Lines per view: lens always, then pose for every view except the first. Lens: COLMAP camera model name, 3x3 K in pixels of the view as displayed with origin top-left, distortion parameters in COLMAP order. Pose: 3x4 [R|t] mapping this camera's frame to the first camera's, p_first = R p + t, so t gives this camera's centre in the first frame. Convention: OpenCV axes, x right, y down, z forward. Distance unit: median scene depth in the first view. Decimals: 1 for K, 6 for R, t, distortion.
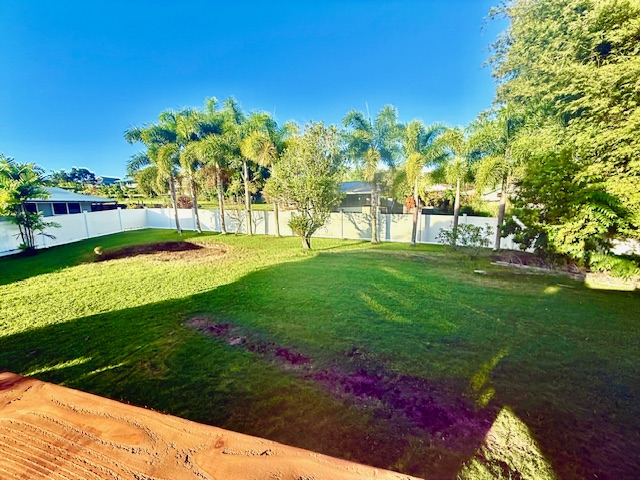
lens RADIAL K [[253.8, 0, 320.0], [0, 253.8, 240.0], [0, 0, 1]] dist [-0.016865, -0.000097]
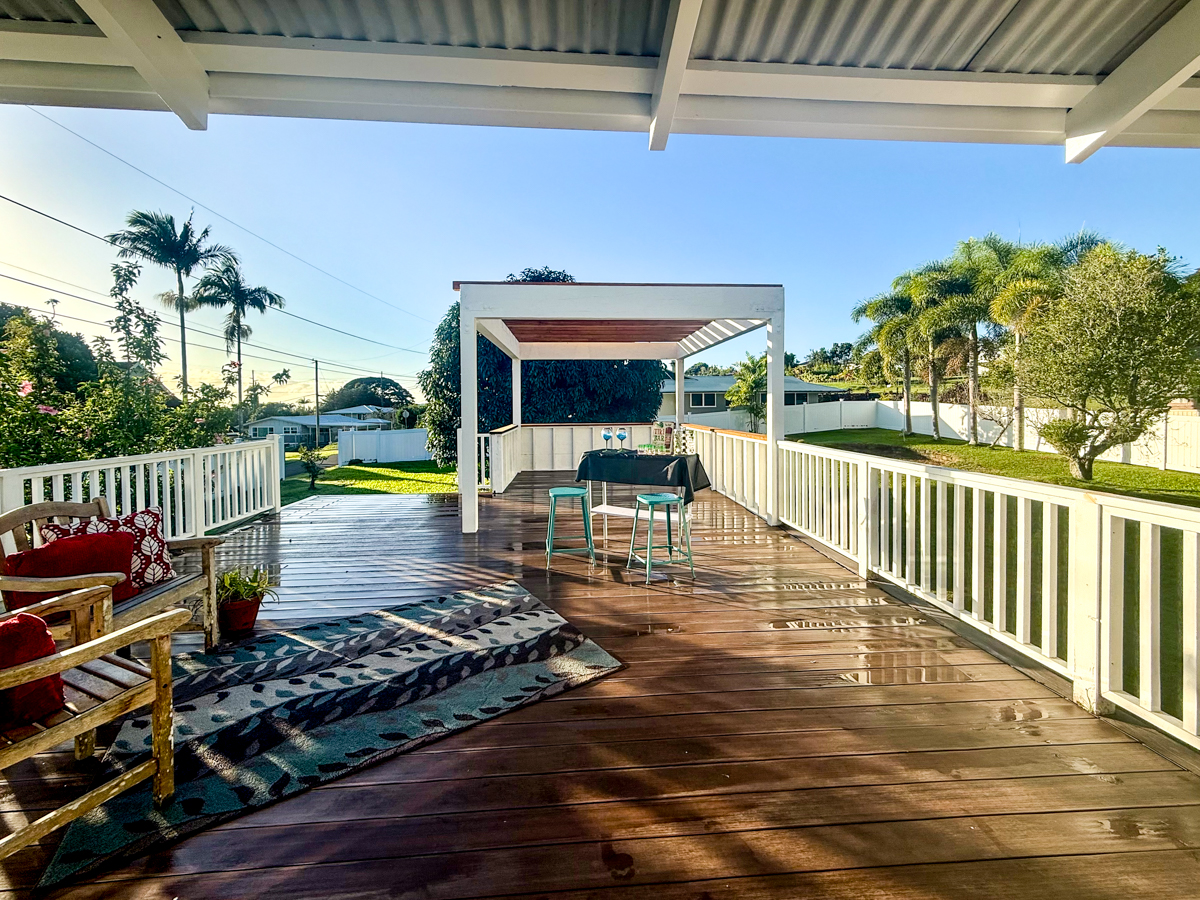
lens RADIAL K [[475.8, 0, 600.0], [0, 475.8, 450.0], [0, 0, 1]] dist [-0.016865, -0.000097]
pose [[0.317035, 0.112357, -0.941735, 0.415374], [-0.129029, 0.988835, 0.074539, 0.022392], [0.939596, 0.097879, 0.327993, -0.228026]]
